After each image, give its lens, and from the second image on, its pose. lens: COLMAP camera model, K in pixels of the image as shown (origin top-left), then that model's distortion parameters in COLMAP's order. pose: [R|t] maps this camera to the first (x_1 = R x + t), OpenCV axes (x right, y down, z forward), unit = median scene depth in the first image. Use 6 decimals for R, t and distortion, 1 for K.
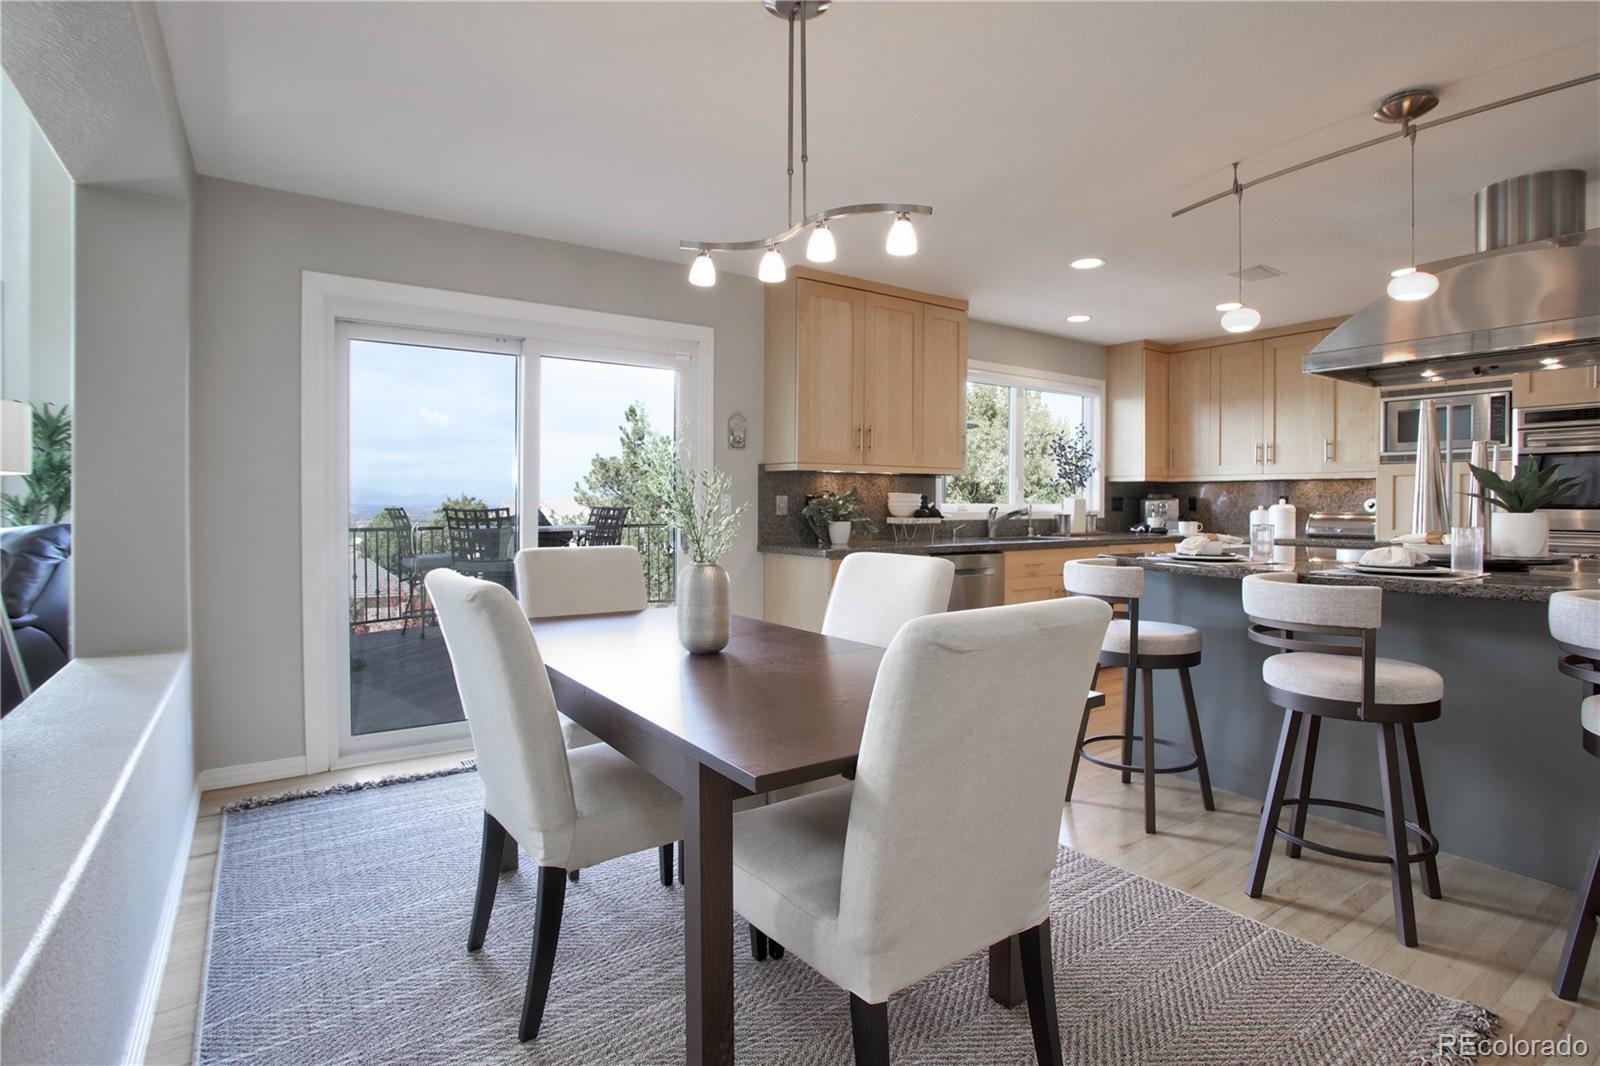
lens RADIAL K [[779.1, 0, 796.6], [0, 779.1, 505.8], [0, 0, 1]] dist [-0.000745, -0.000100]
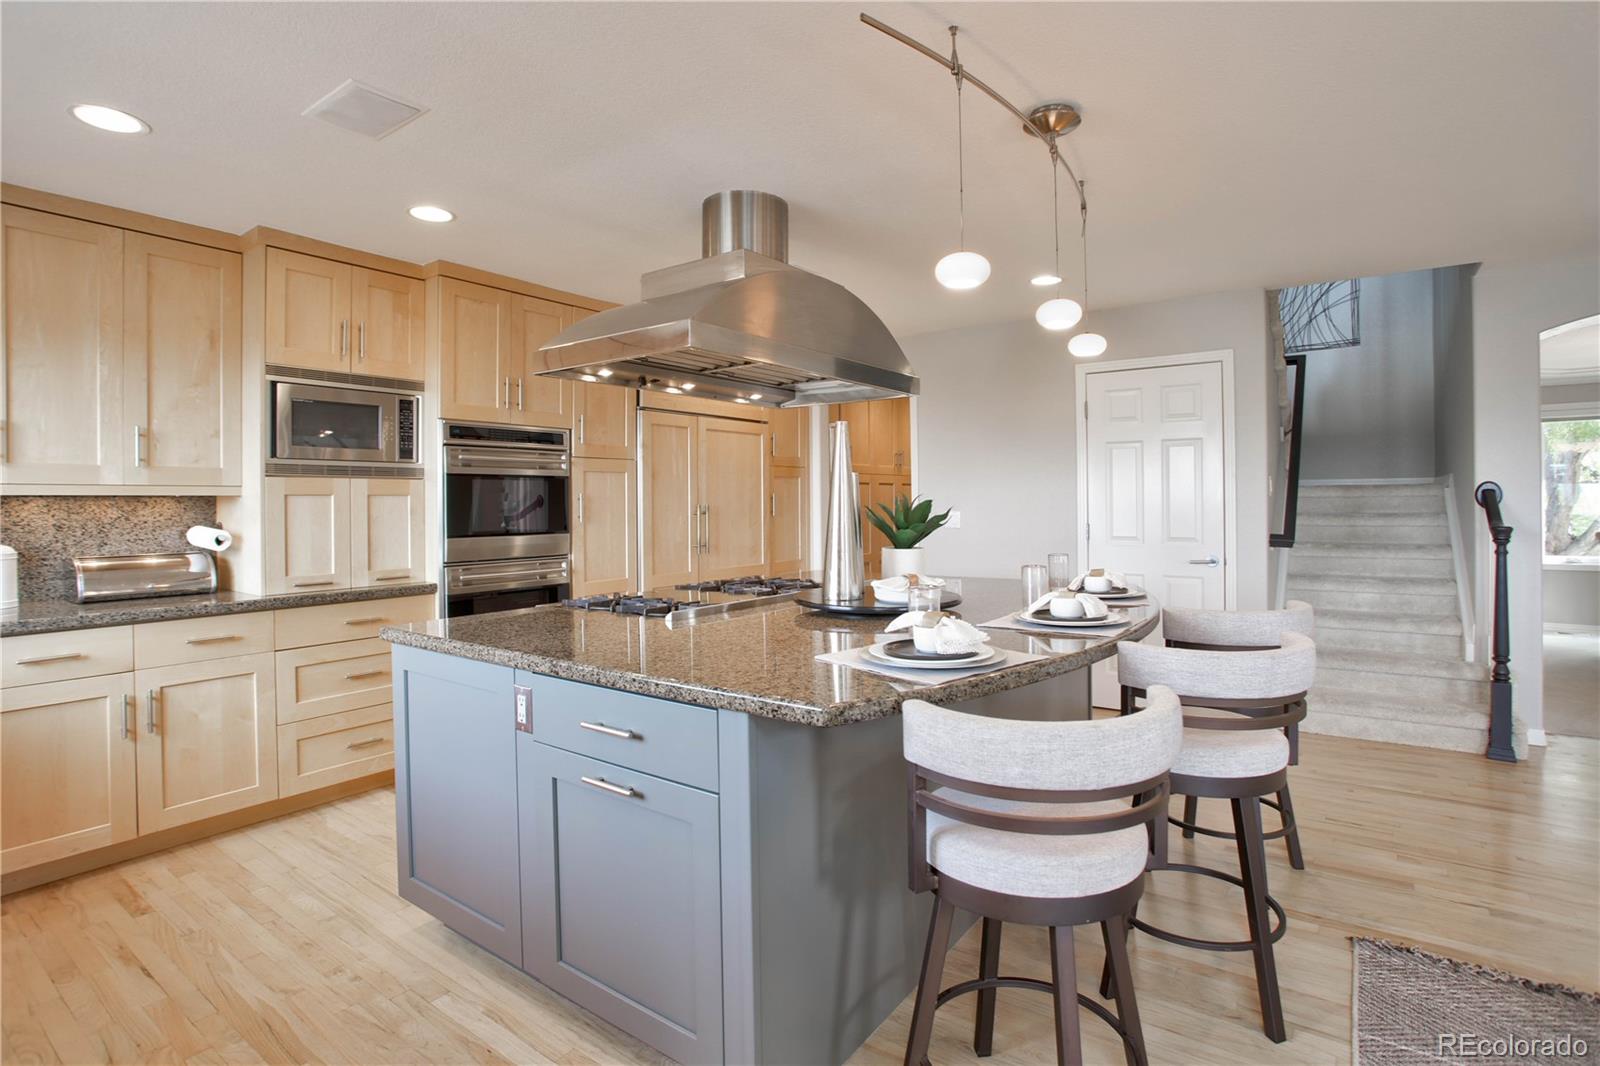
lens RADIAL K [[779.1, 0, 796.6], [0, 779.1, 505.8], [0, 0, 1]] dist [-0.000745, -0.000100]
pose [[-0.326730, -0.000653, 0.945118, -0.007823], [0.015225, 0.999866, 0.005954, -0.029838], [-0.944995, 0.016335, -0.326676, 0.918226]]
